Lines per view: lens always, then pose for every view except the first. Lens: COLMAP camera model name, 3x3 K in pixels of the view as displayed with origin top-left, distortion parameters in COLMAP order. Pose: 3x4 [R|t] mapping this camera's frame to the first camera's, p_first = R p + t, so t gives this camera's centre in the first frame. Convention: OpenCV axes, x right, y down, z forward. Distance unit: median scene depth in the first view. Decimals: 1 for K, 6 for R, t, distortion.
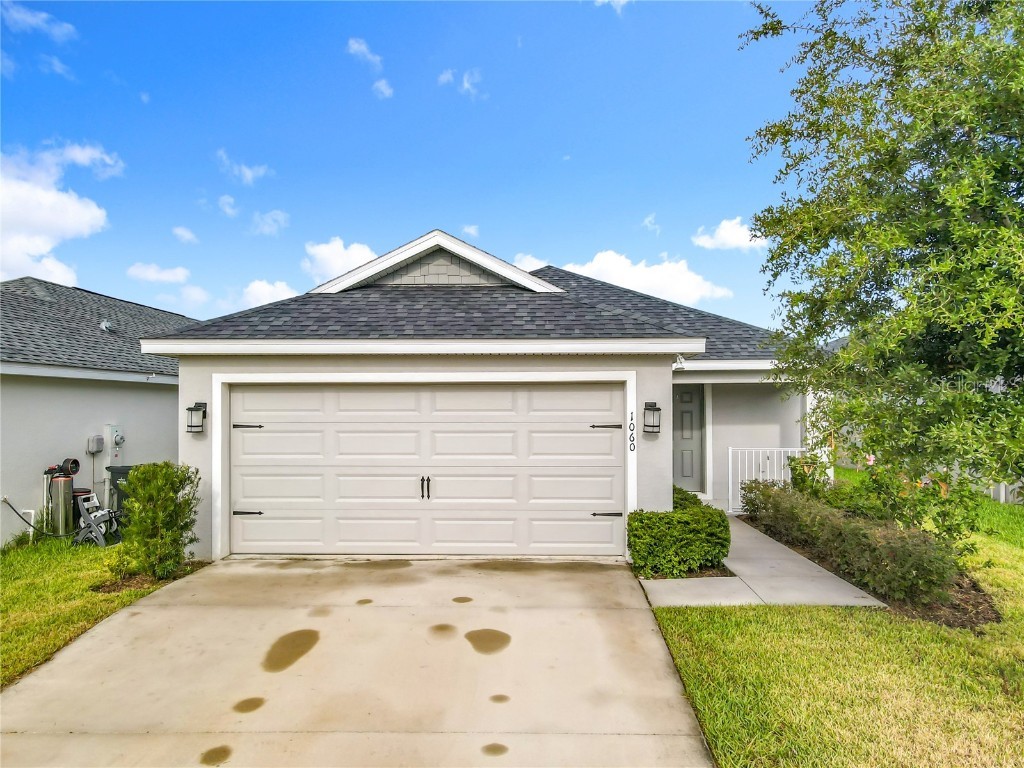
lens RADIAL K [[749.7, 0, 516.7], [0, 749.7, 388.2], [0, 0, 1]] dist [0.035154, 0.003314]
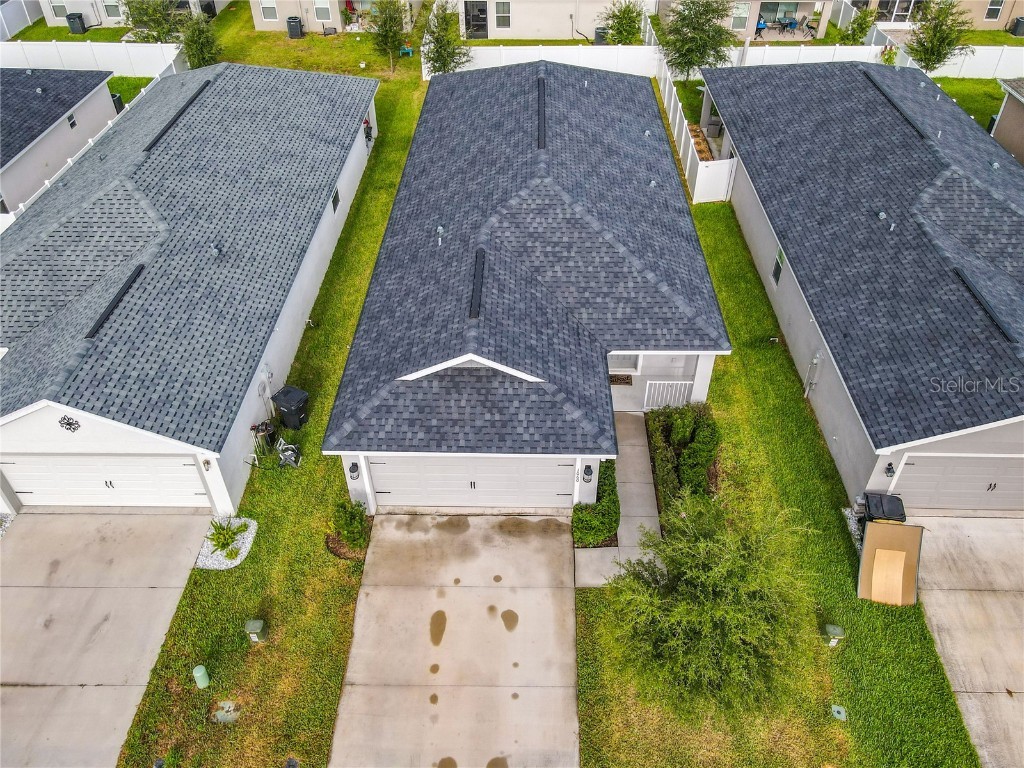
lens RADIAL K [[779.7, 0, 530.6], [0, 779.7, 343.0], [0, 0, 1]] dist [0.014087, 0.004013]
pose [[0.999718, -0.008077, 0.022340, -0.013158], [-0.008252, 0.763788, 0.645415, -1.524909], [-0.022276, -0.645417, 0.763506, -0.334920]]
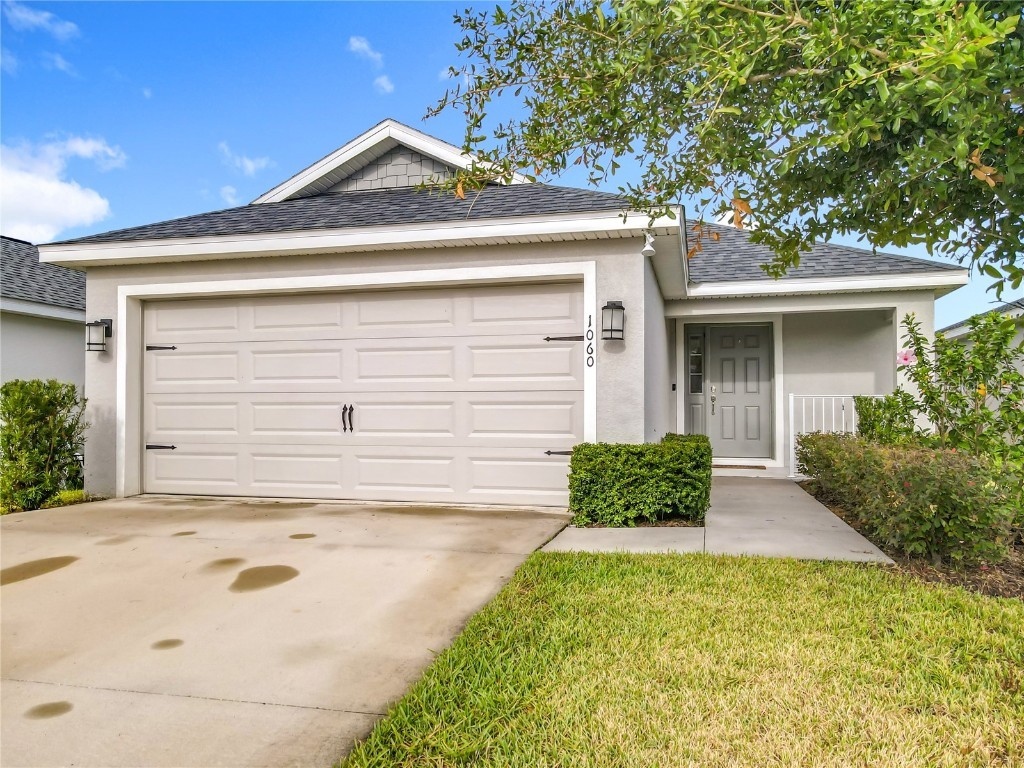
lens RADIAL K [[757.2, 0, 513.9], [0, 757.2, 388.8], [0, 0, 1]] dist [0.019333, 0.001256]
pose [[0.976333, -0.005069, -0.216213, 0.243072], [0.002750, 0.999935, -0.011022, 0.113756], [0.216255, 0.010167, 0.976284, 0.238579]]
